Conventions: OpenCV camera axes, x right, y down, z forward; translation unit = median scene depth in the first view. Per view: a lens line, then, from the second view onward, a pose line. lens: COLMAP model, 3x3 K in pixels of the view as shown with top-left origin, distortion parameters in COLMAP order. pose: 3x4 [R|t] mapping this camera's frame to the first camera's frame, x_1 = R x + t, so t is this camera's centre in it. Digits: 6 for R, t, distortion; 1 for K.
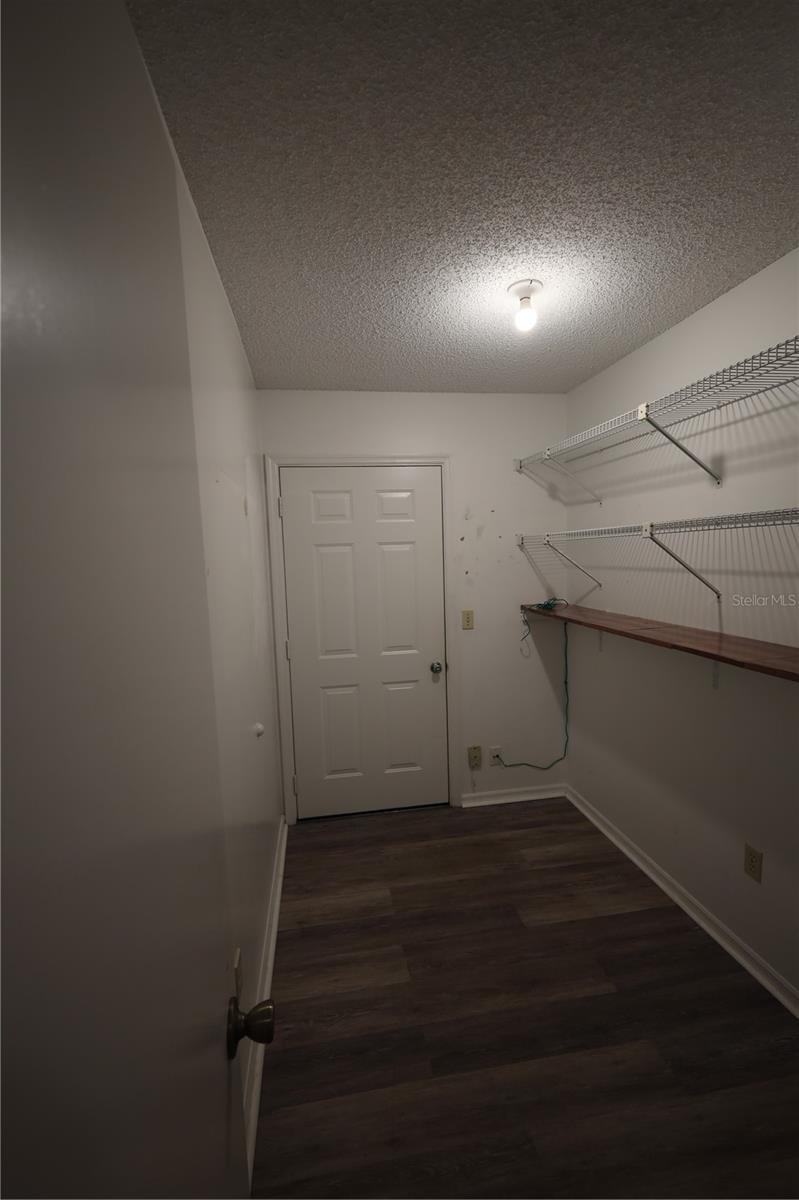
lens RADIAL K [[511.8, 0, 401.7], [0, 511.8, 603.8], [0, 0, 1]] dist [0.005798, -0.000203]
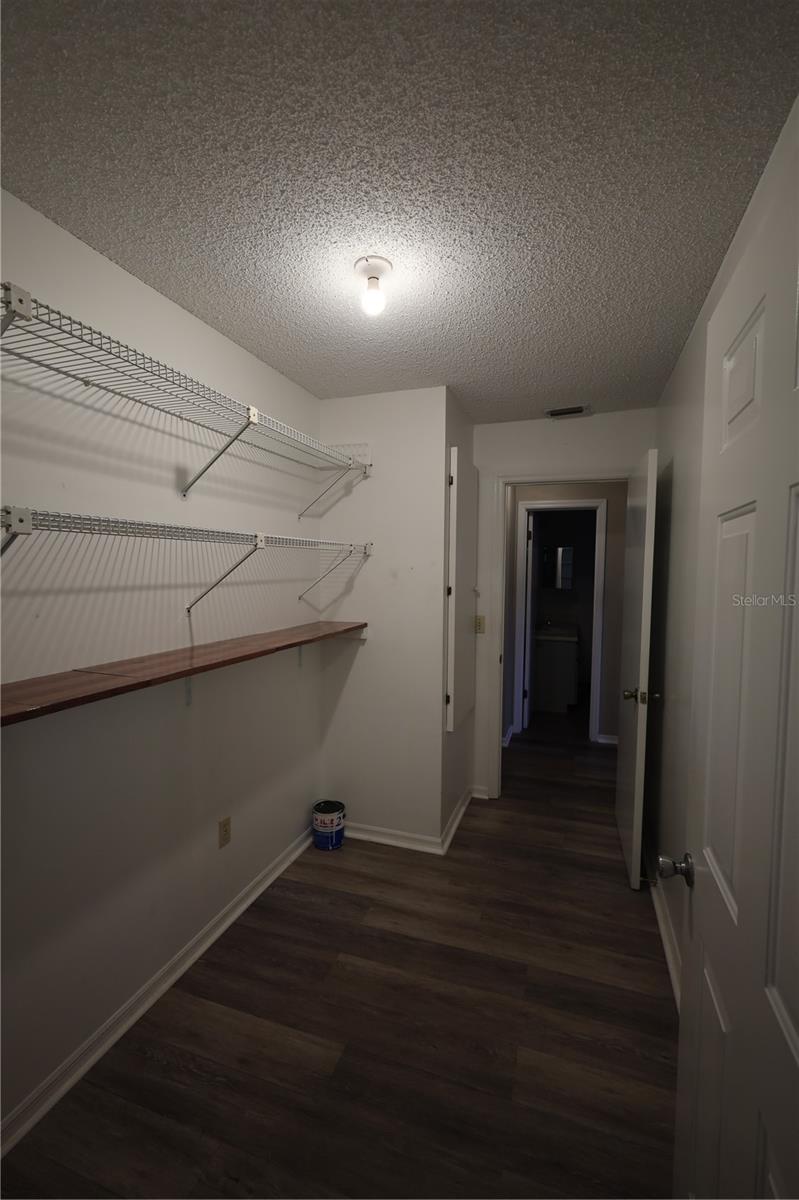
lens RADIAL K [[511.8, 0, 398.6], [0, 511.8, 589.9], [0, 0, 1]] dist [0.005798, -0.000203]
pose [[-0.875451, -0.003838, 0.483292, -0.215071], [0.060061, 0.991353, 0.116670, -0.146902], [-0.479561, 0.131166, -0.867650, 1.683984]]
